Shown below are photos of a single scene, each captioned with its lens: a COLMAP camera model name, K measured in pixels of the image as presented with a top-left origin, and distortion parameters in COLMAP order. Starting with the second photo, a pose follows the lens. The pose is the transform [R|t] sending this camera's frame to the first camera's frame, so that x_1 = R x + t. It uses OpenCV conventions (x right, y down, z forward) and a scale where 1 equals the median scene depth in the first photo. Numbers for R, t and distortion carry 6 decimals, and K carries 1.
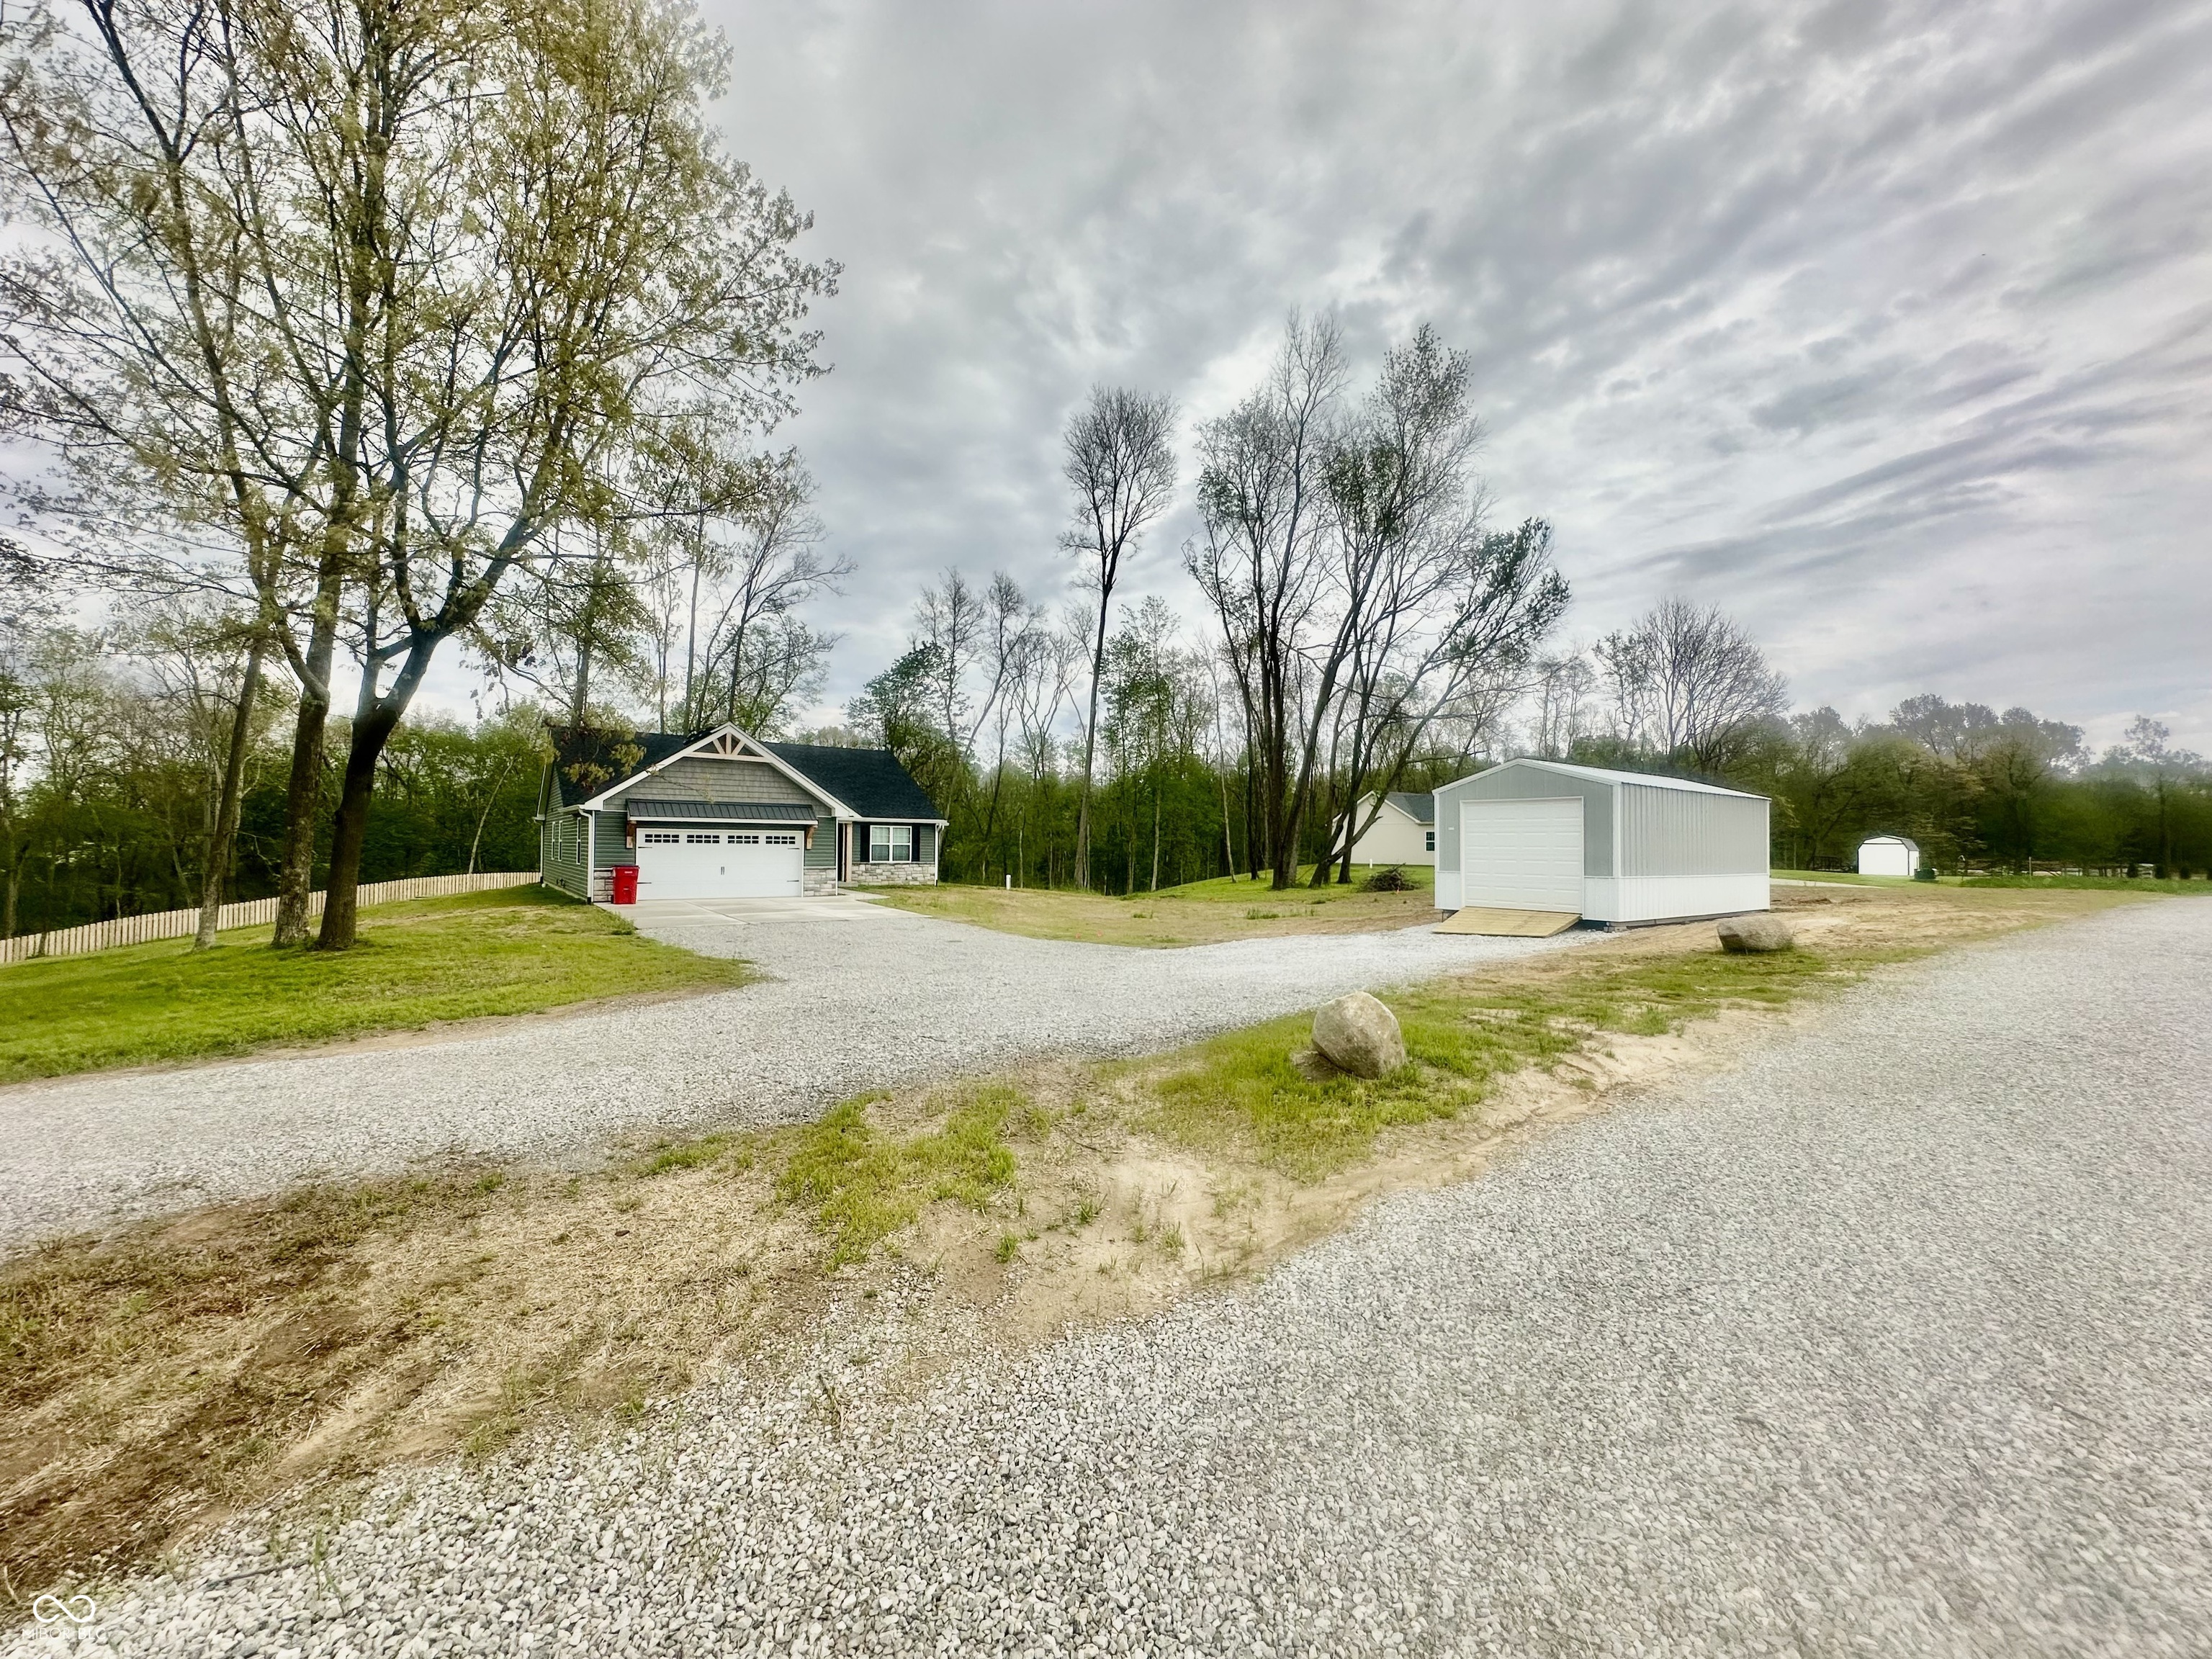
lens RADIAL K [[883.4, 0, 1104.6], [0, 883.4, 827.2], [0, 0, 1]] dist [-0.004163, 0.001338]
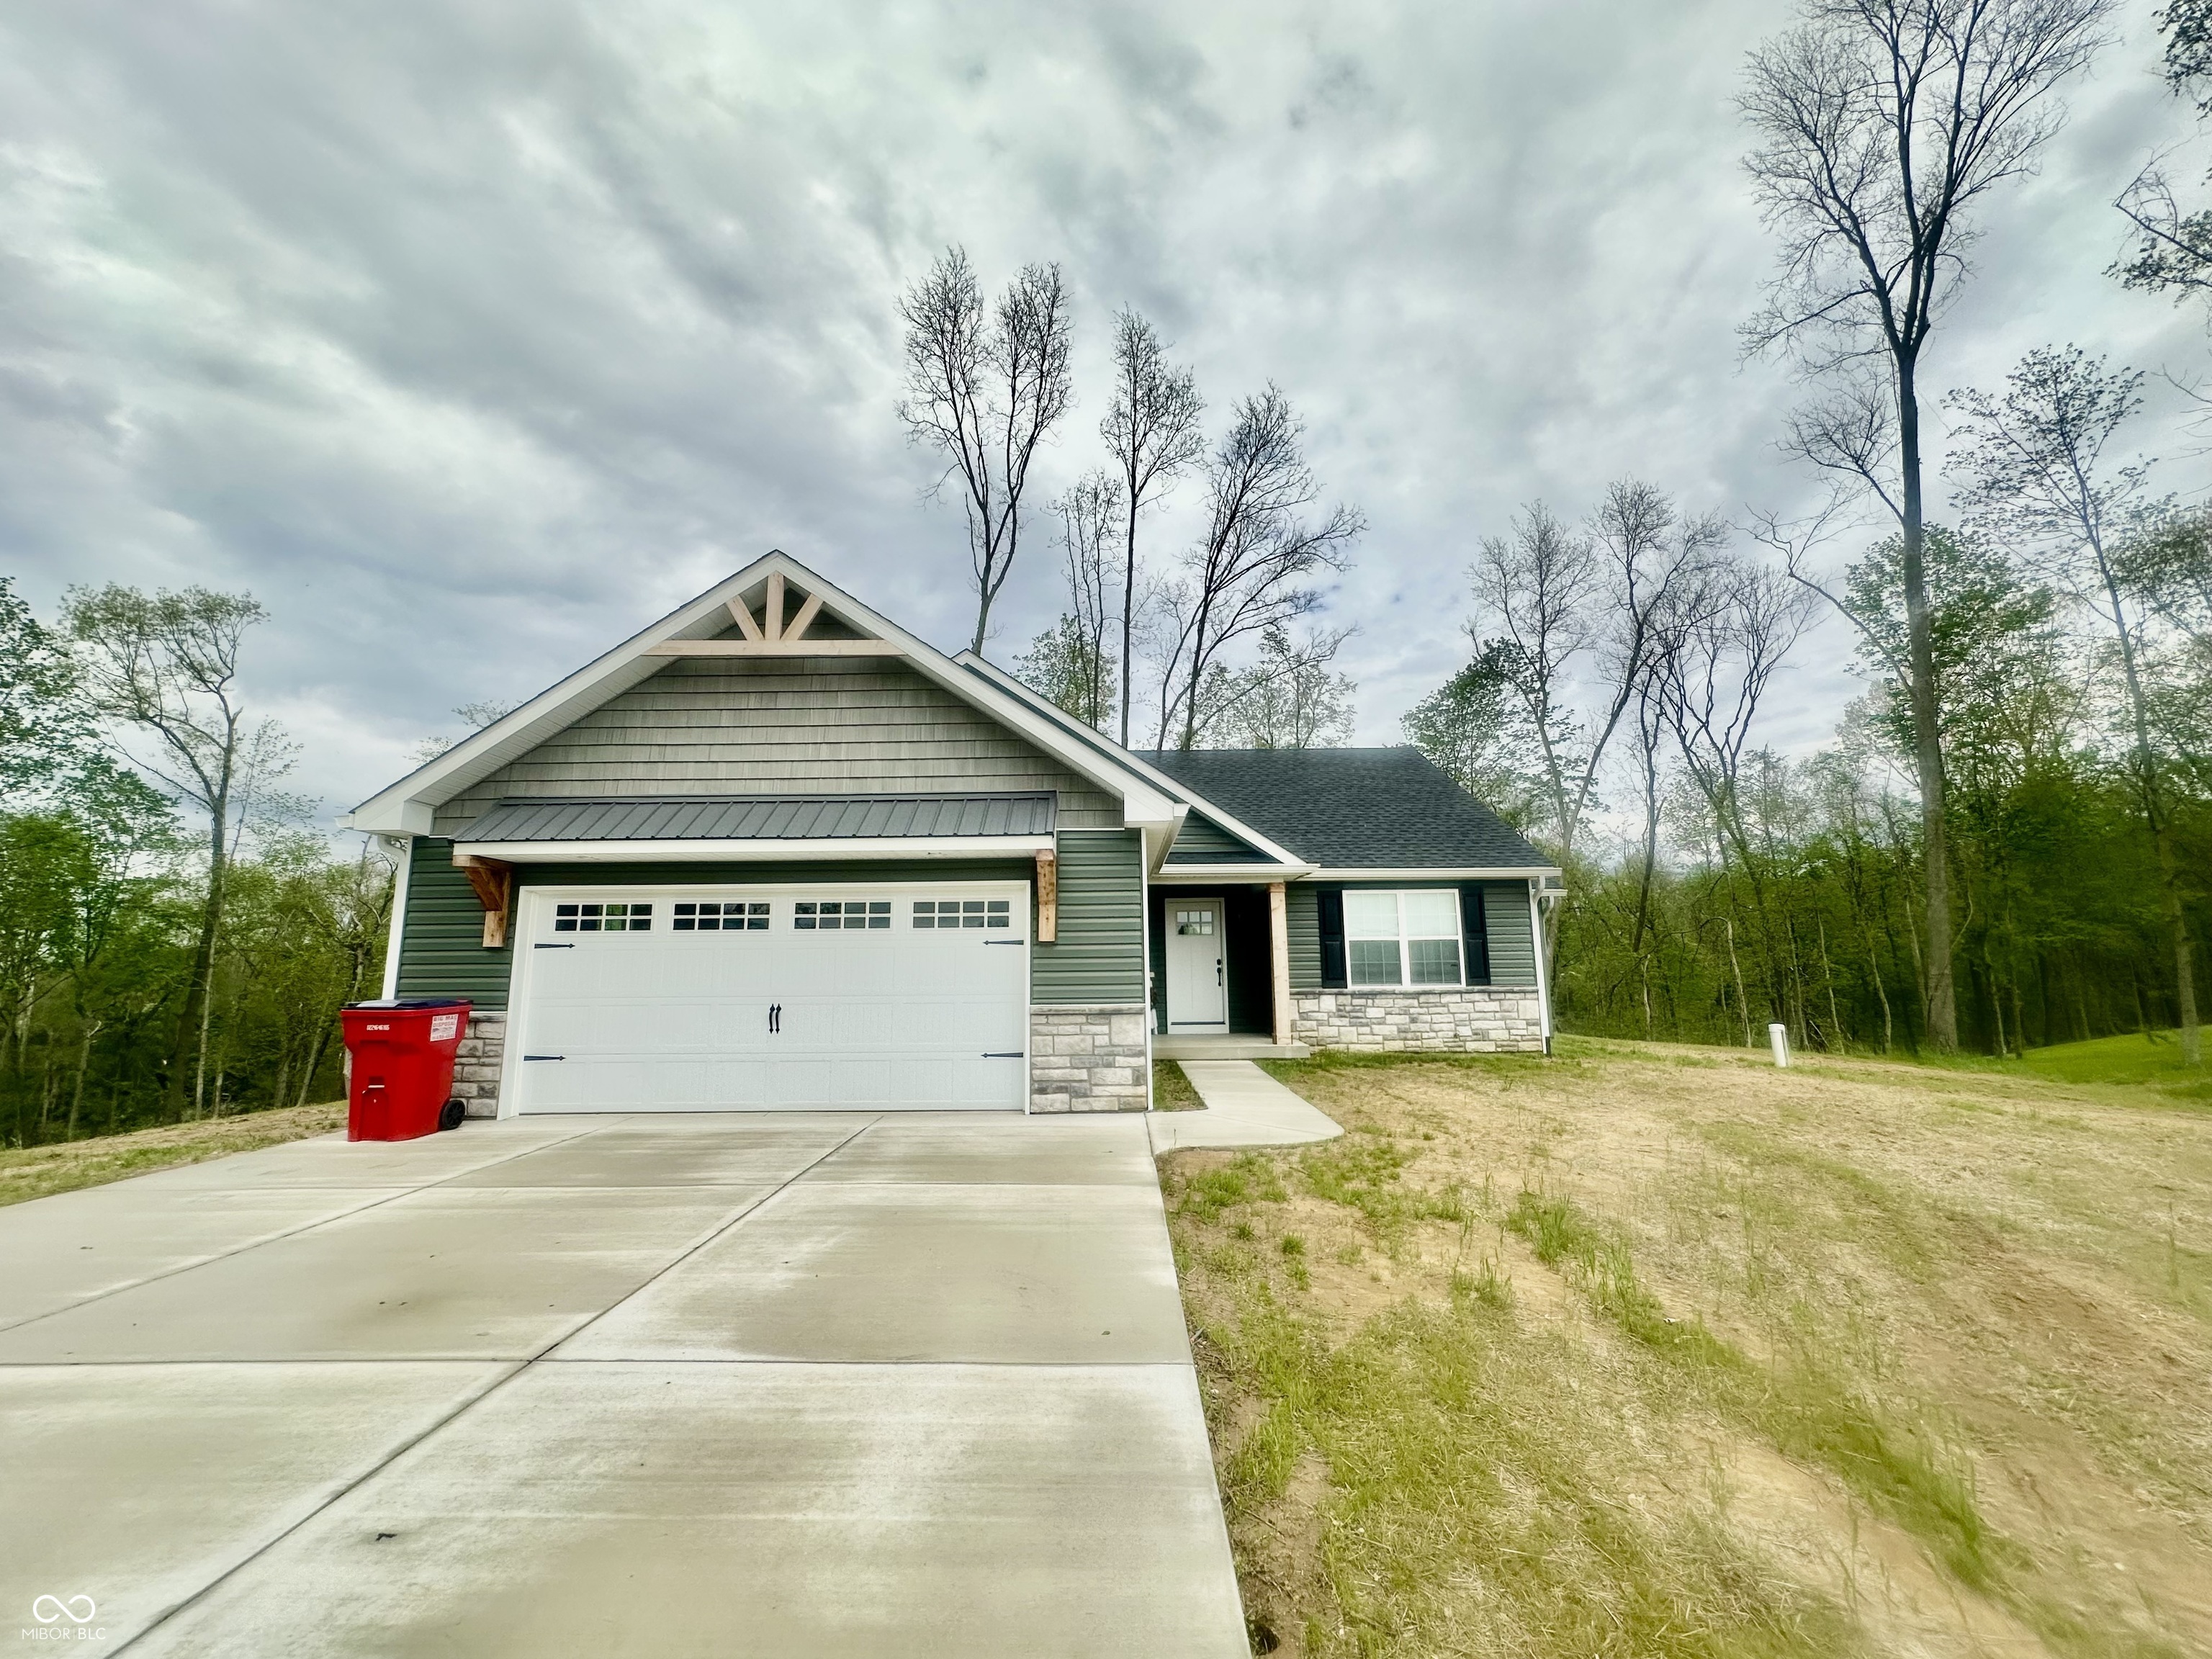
lens RADIAL K [[883.4, 0, 1104.6], [0, 883.4, 827.2], [0, 0, 1]] dist [-0.004163, 0.001338]
pose [[0.795765, -0.117405, -0.594116, -0.082779], [0.031156, 0.987666, -0.153445, 0.018808], [0.604803, 0.103596, 0.789608, 0.448940]]
